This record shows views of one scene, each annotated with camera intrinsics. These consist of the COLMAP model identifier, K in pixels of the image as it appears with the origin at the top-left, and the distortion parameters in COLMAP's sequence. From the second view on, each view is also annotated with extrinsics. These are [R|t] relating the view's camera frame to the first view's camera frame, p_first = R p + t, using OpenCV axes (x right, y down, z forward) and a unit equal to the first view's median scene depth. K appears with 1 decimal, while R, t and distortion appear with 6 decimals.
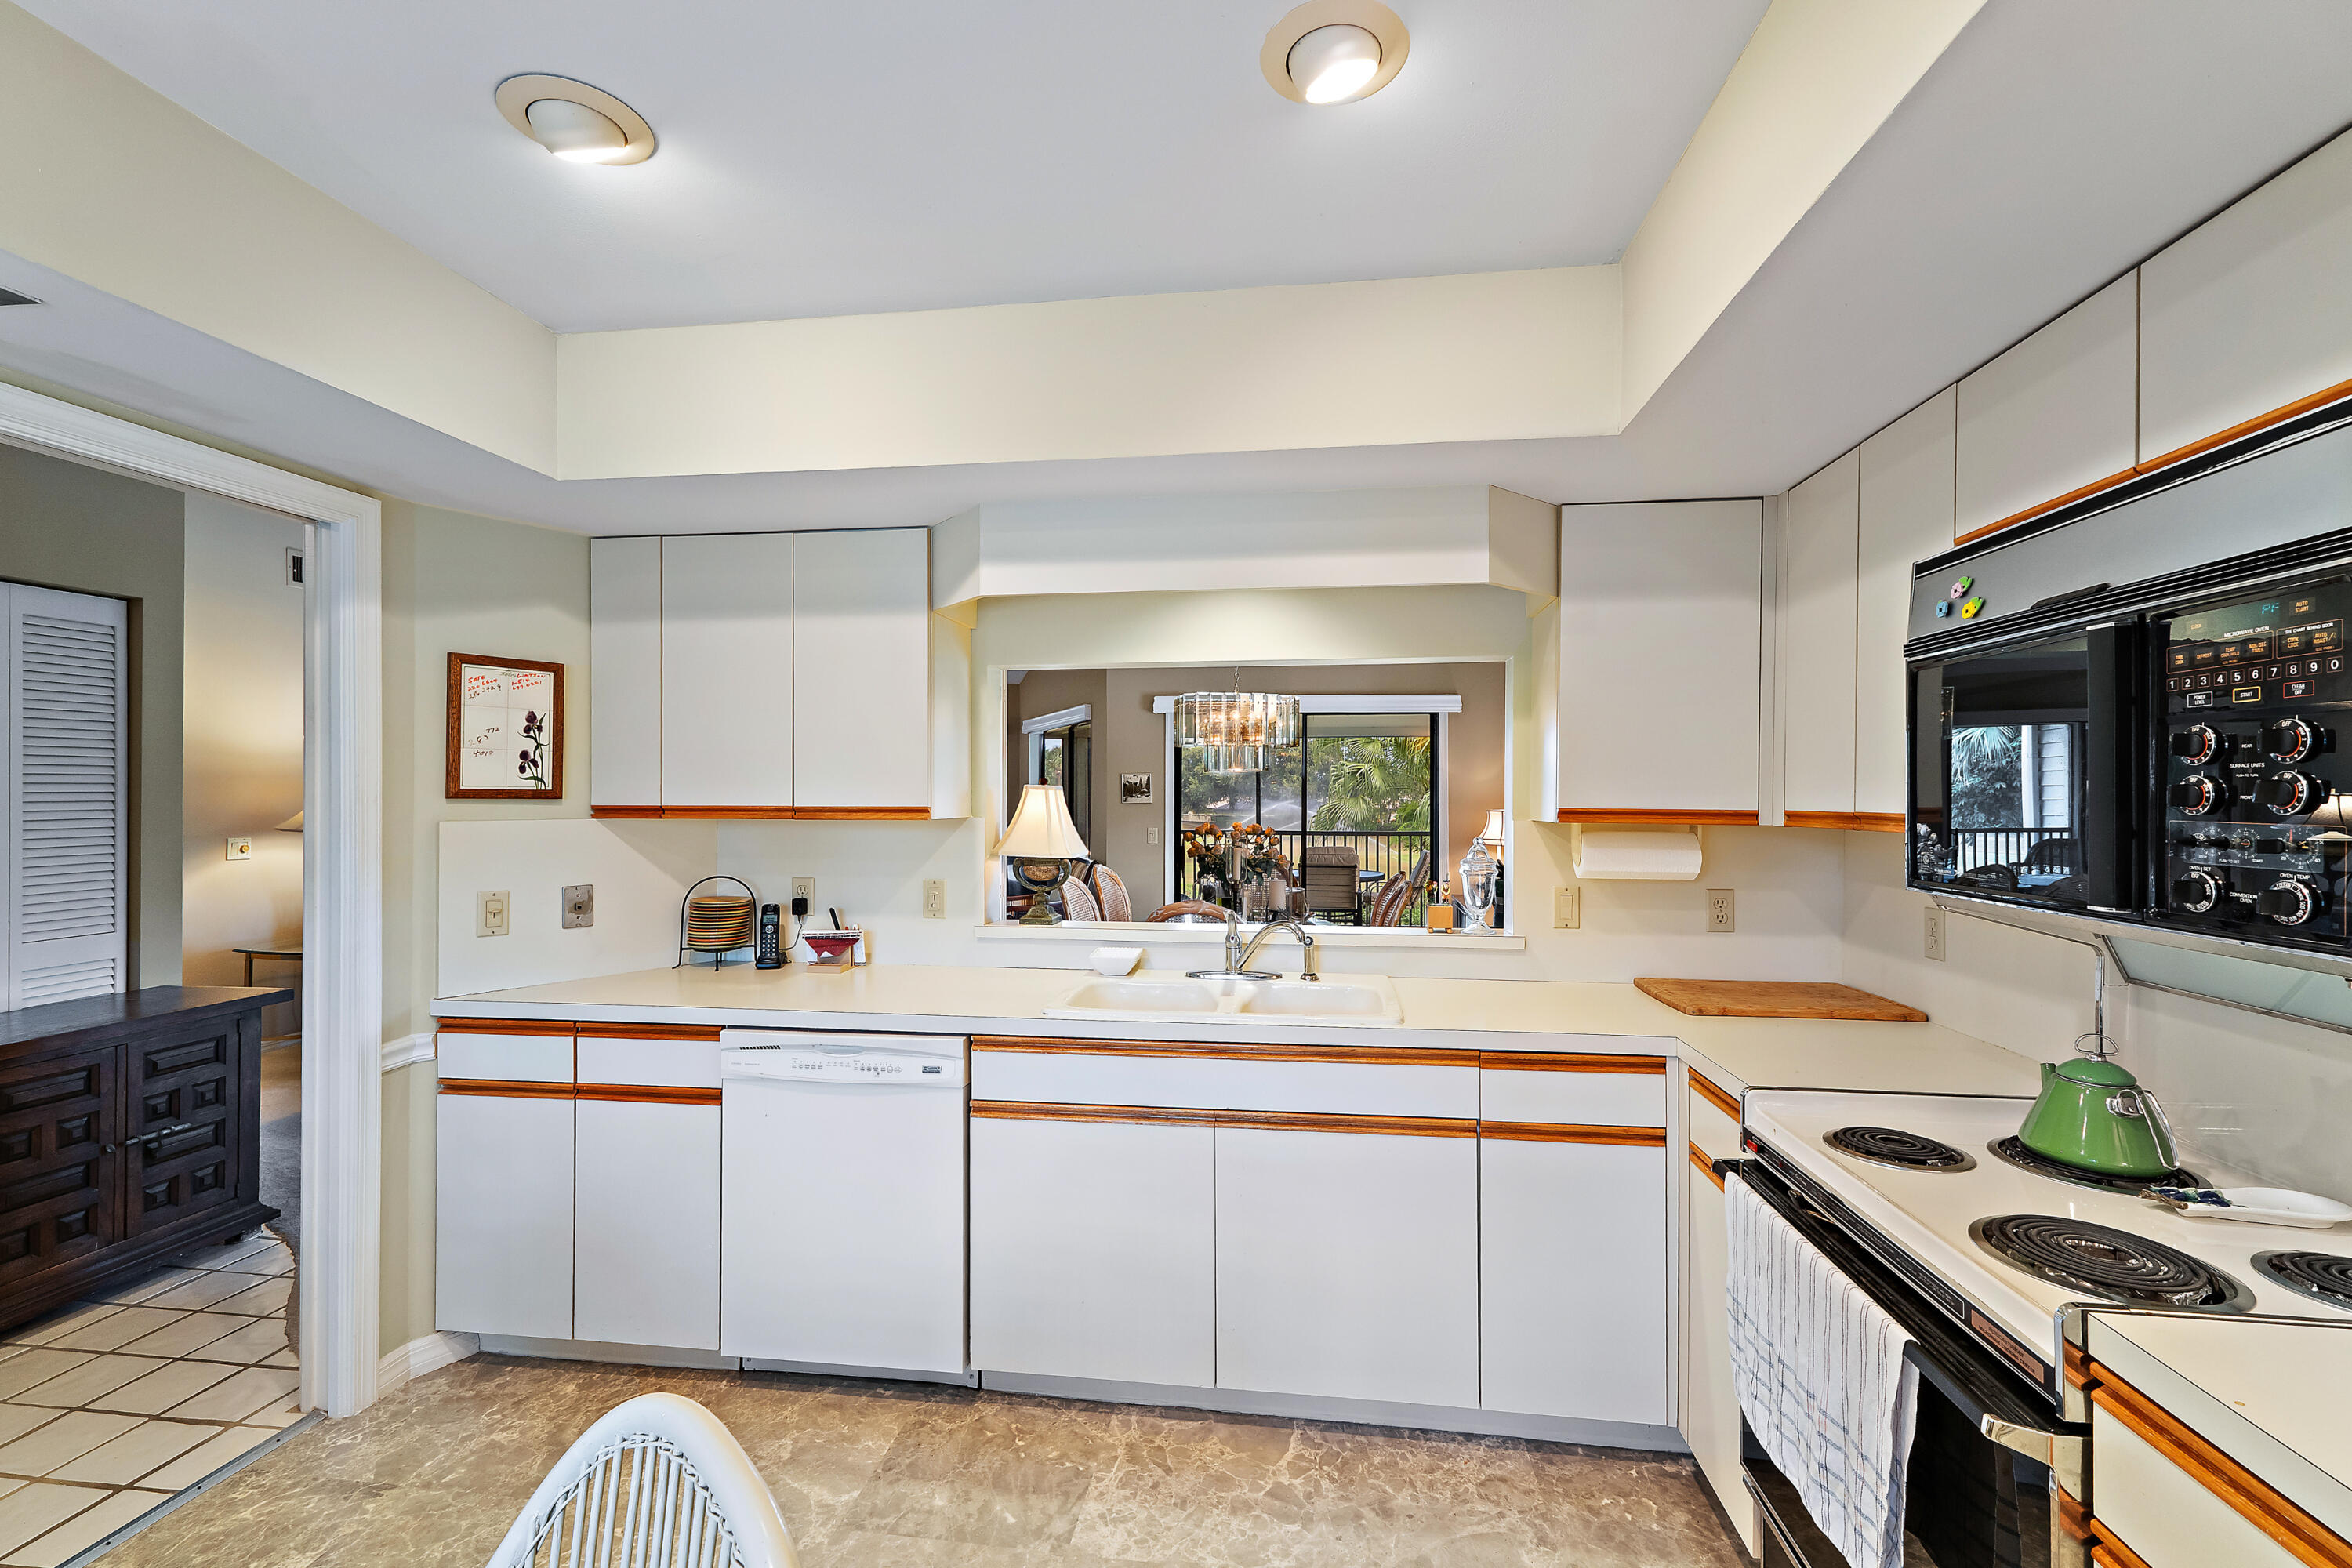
lens RADIAL K [[1004.3, 0, 1195.2], [0, 1004.3, 790.0], [0, 0, 1]] dist [0.003167, 0.000182]
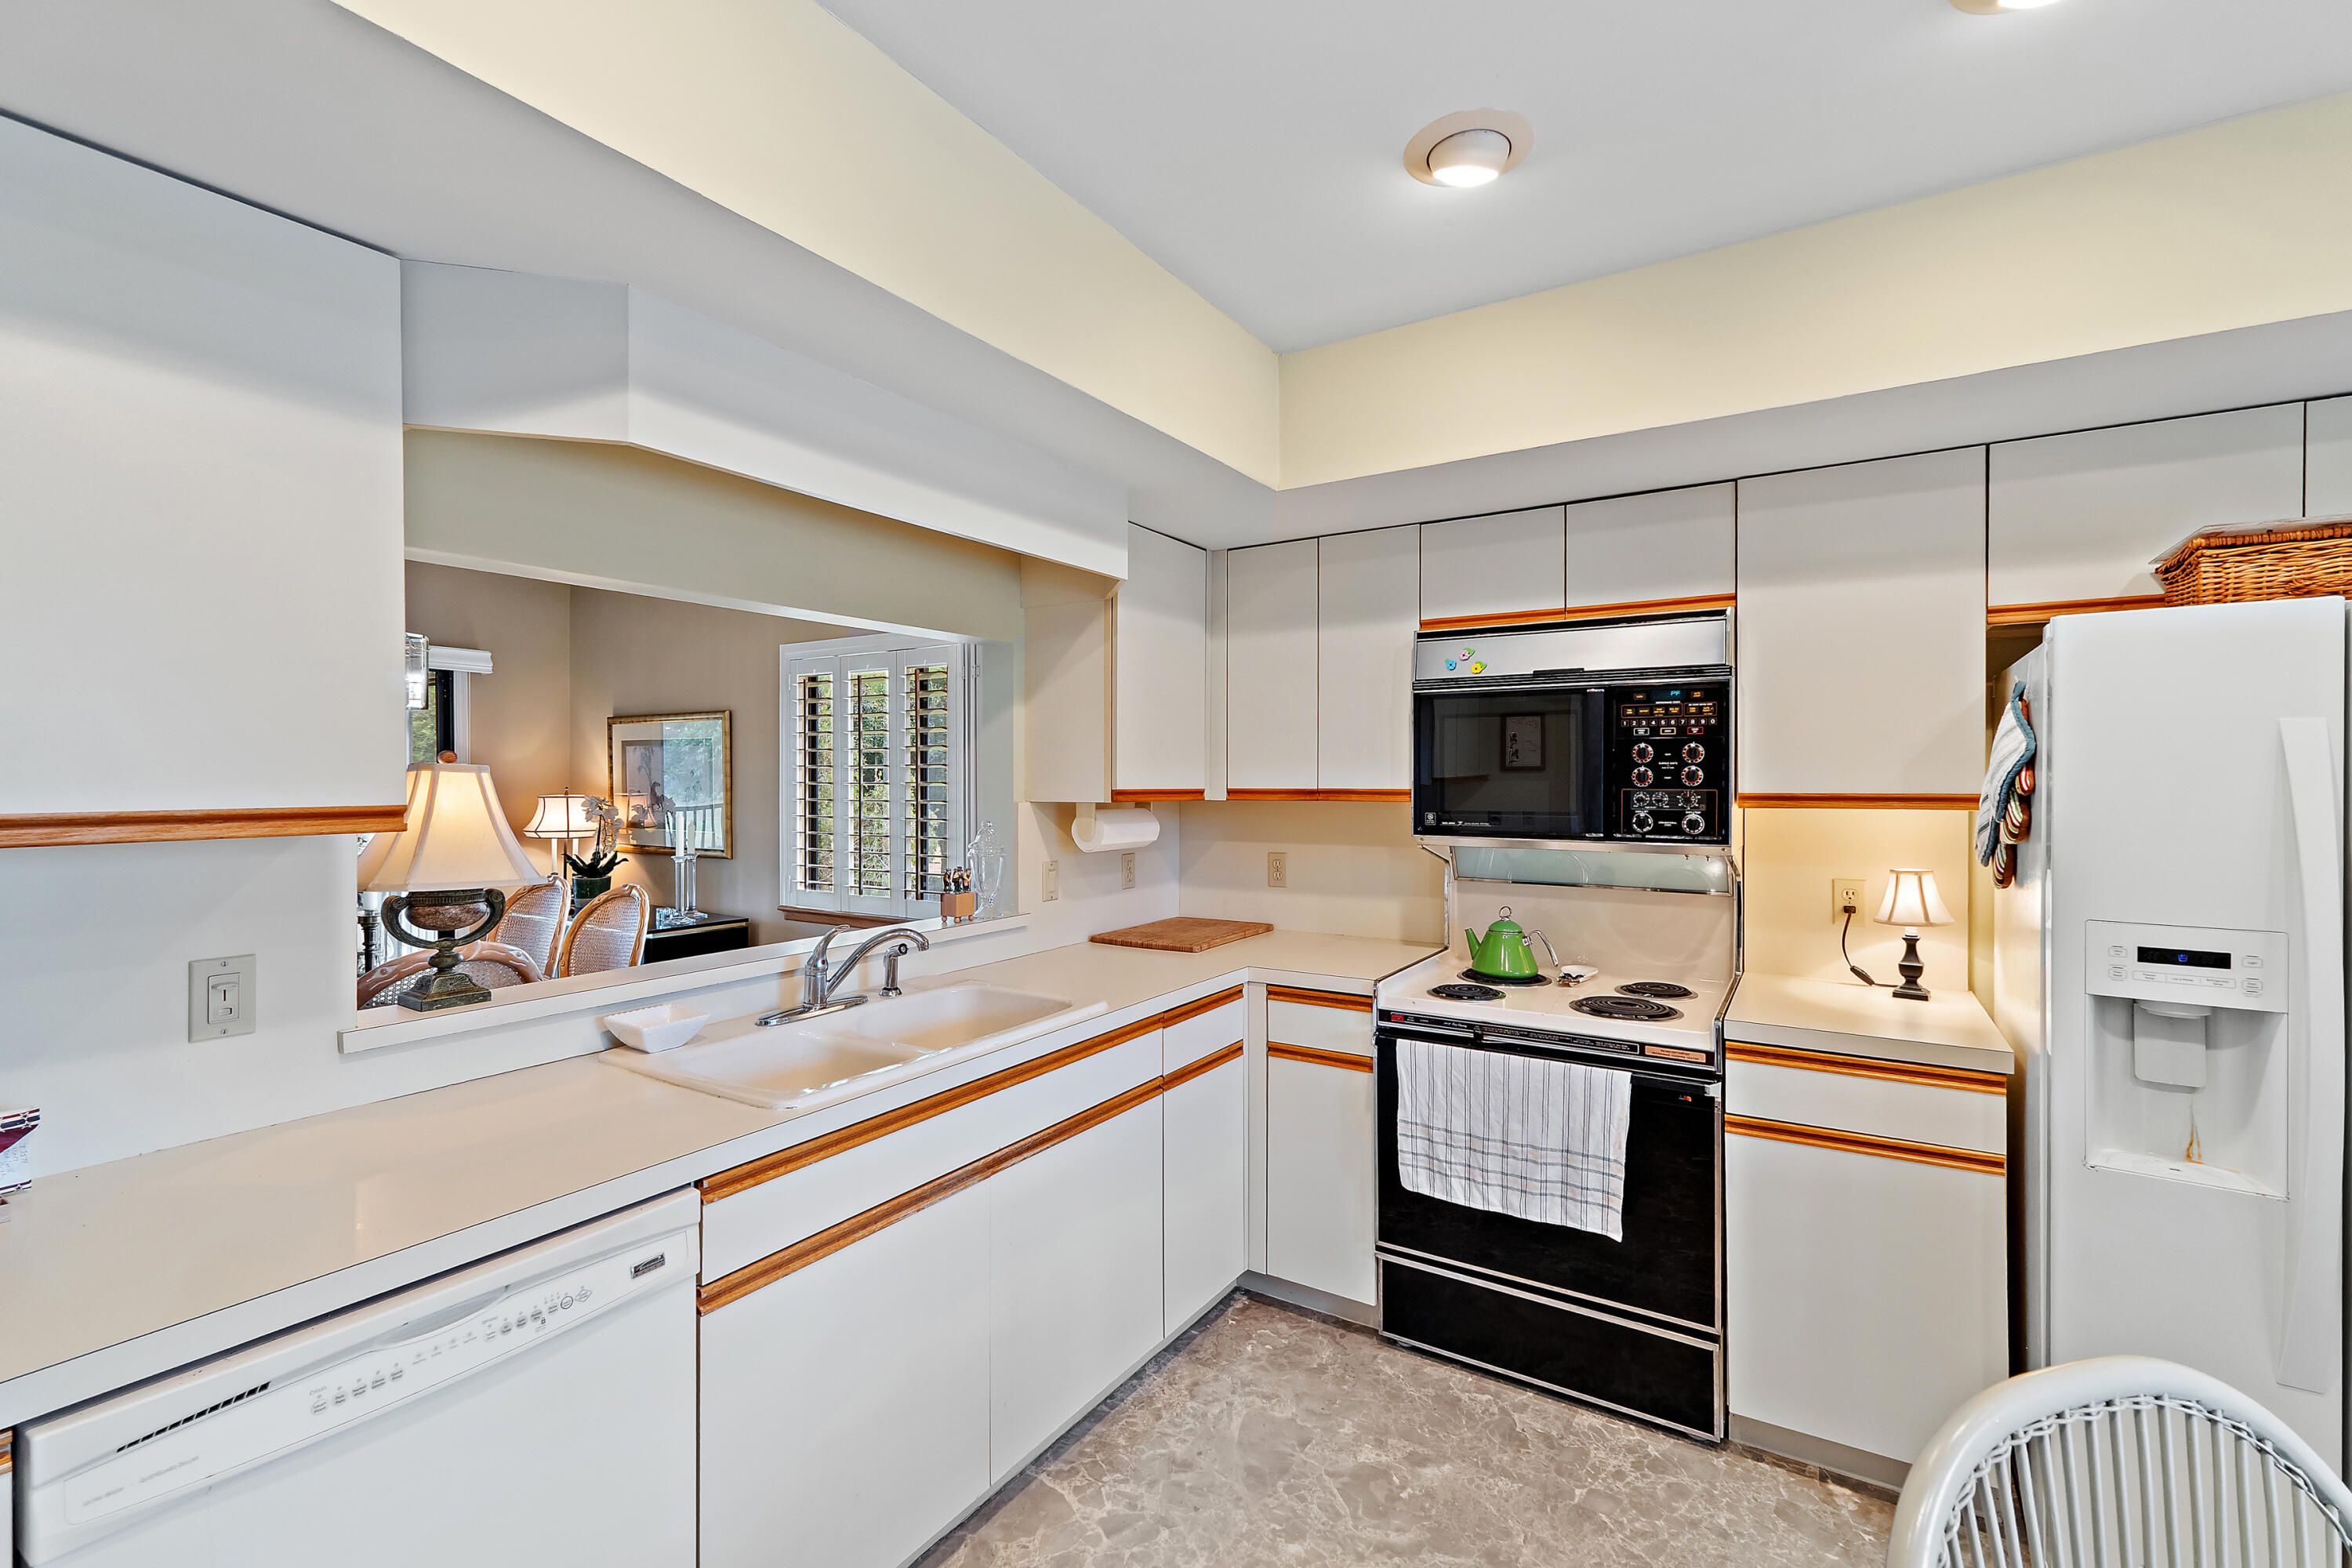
lens RADIAL K [[998.1, 0, 1183.5], [0, 998.1, 781.6], [0, 0, 1]] dist [0.003068, 0.000534]
pose [[0.418555, -0.004862, 0.908178, -0.715481], [-0.002667, 0.999975, 0.006582, 0.002101], [-0.908187, -0.005177, 0.418532, 0.546291]]
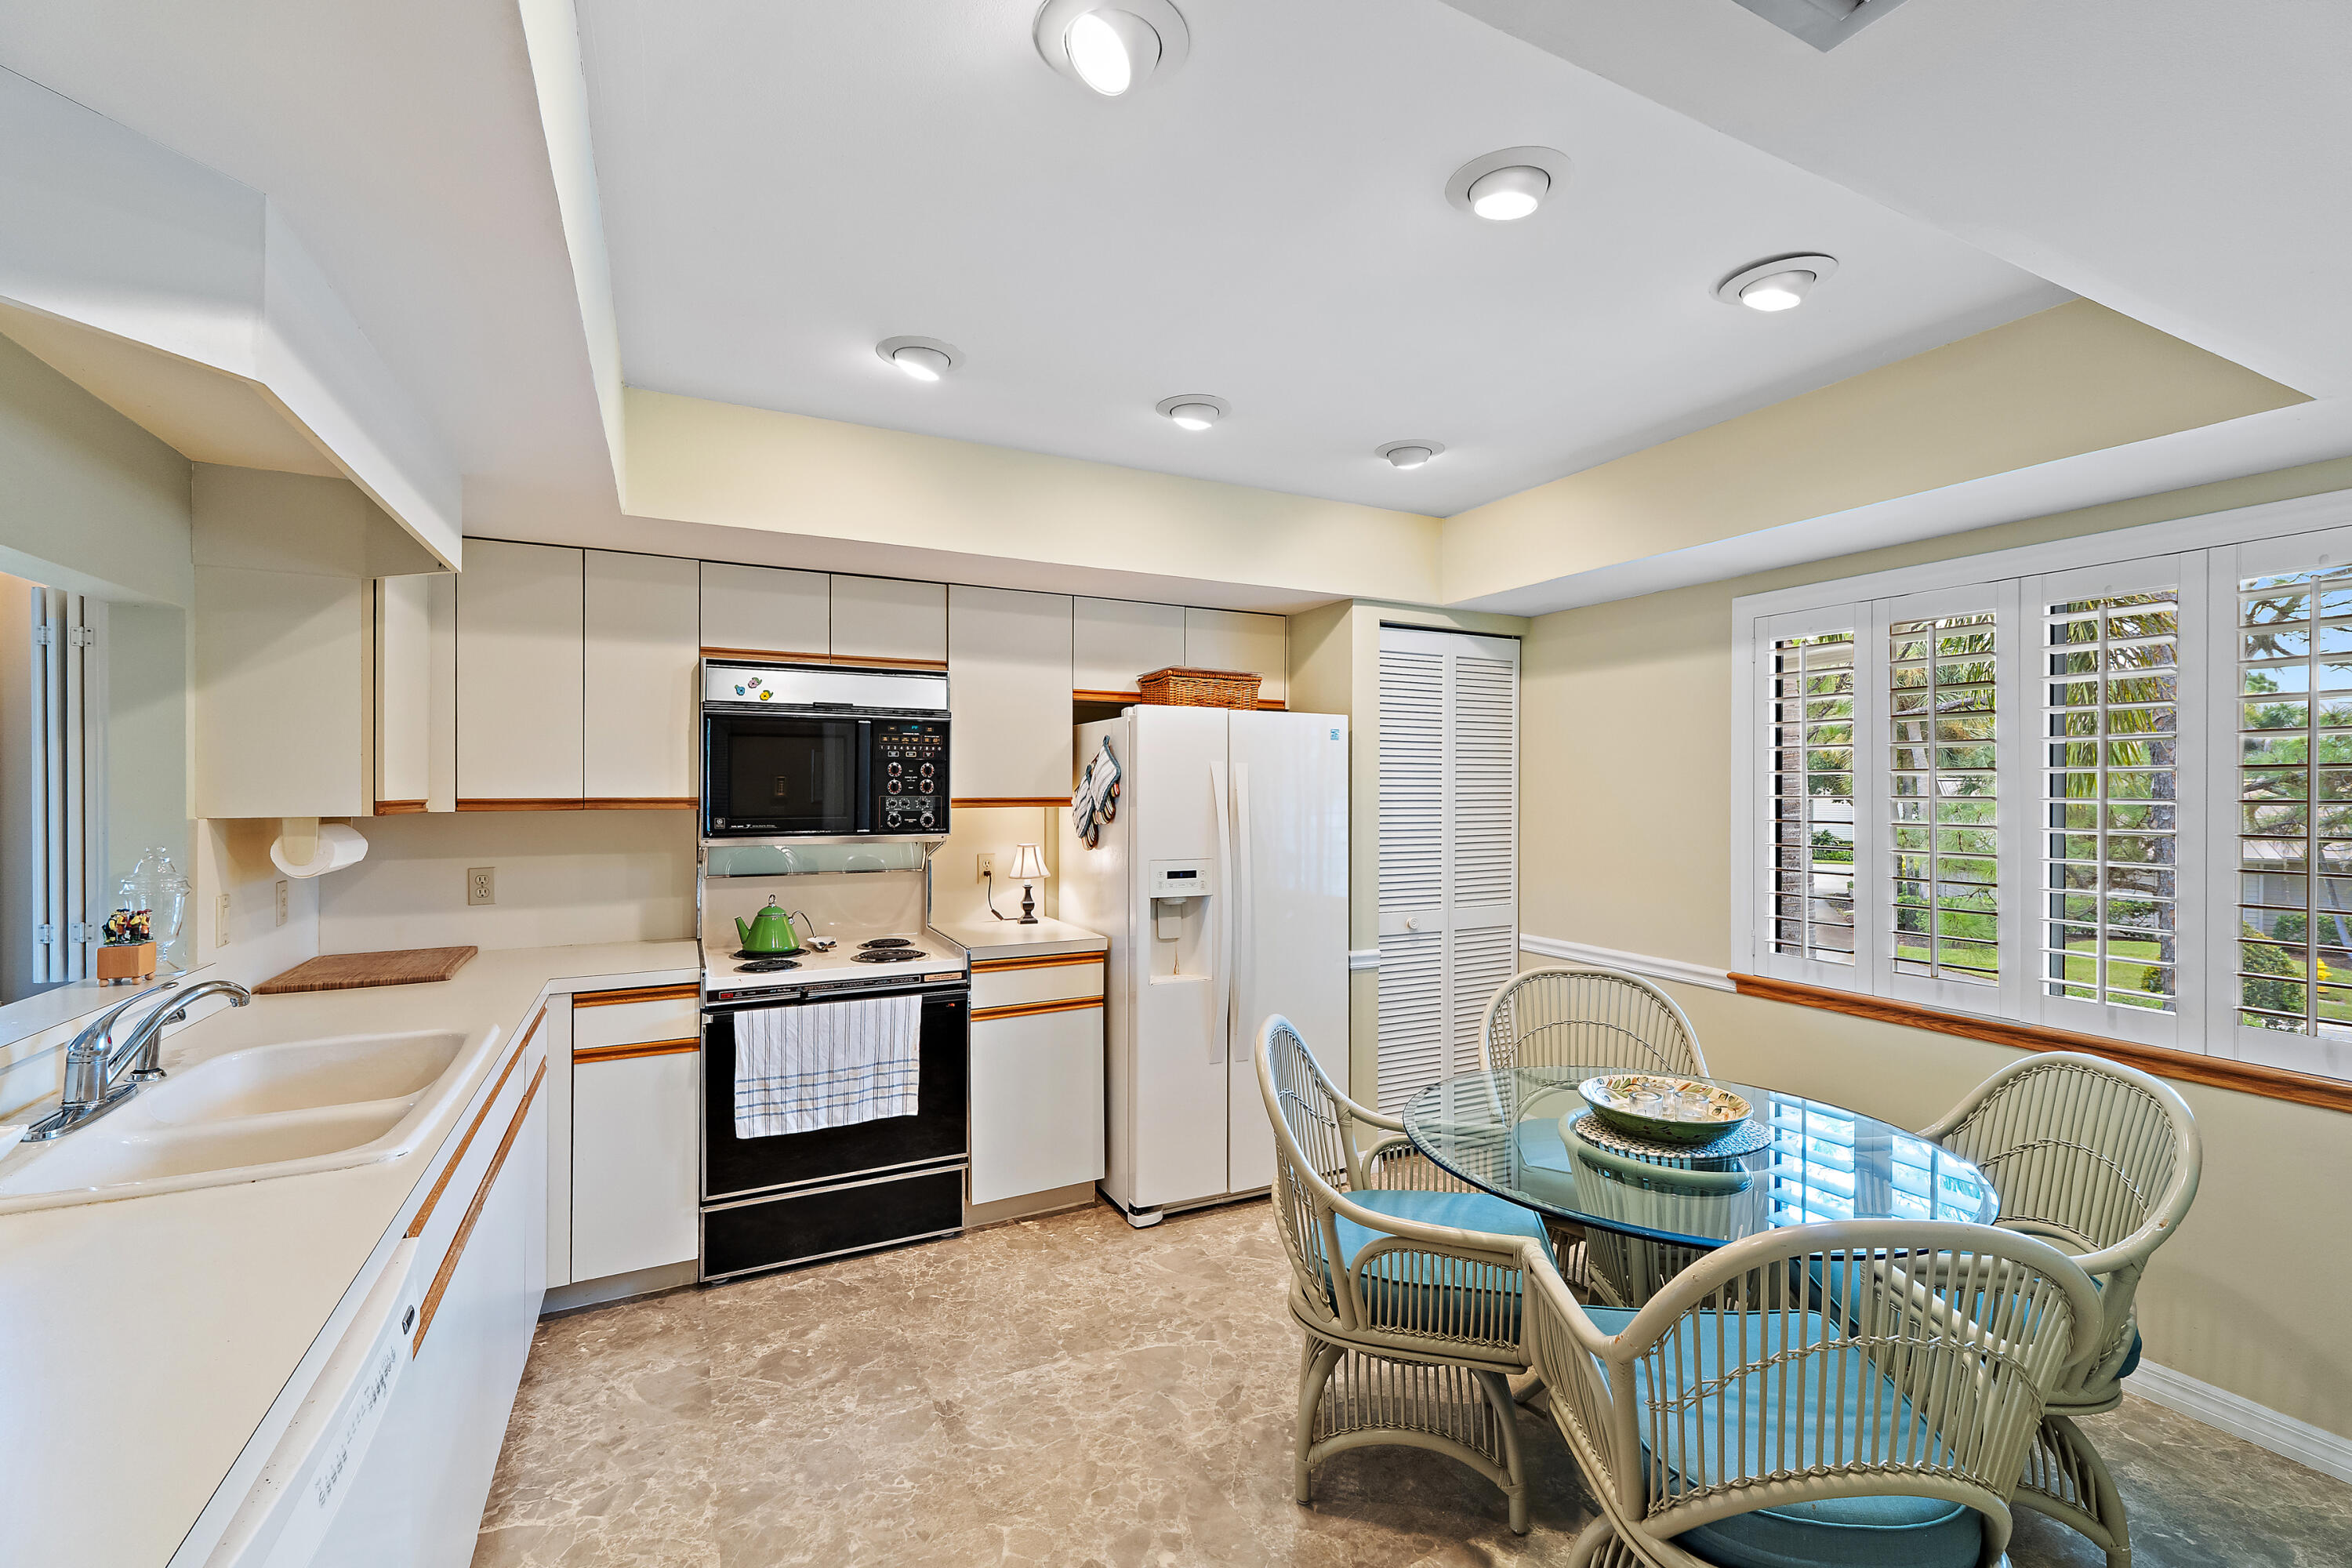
lens RADIAL K [[1004.3, 0, 1195.2], [0, 1004.3, 790.0], [0, 0, 1]] dist [0.003167, 0.000182]
pose [[-0.575350, -0.006726, 0.817880, -1.020669], [-0.007349, 0.999968, 0.003054, -0.000727], [-0.817874, -0.004253, -0.575381, 1.070031]]
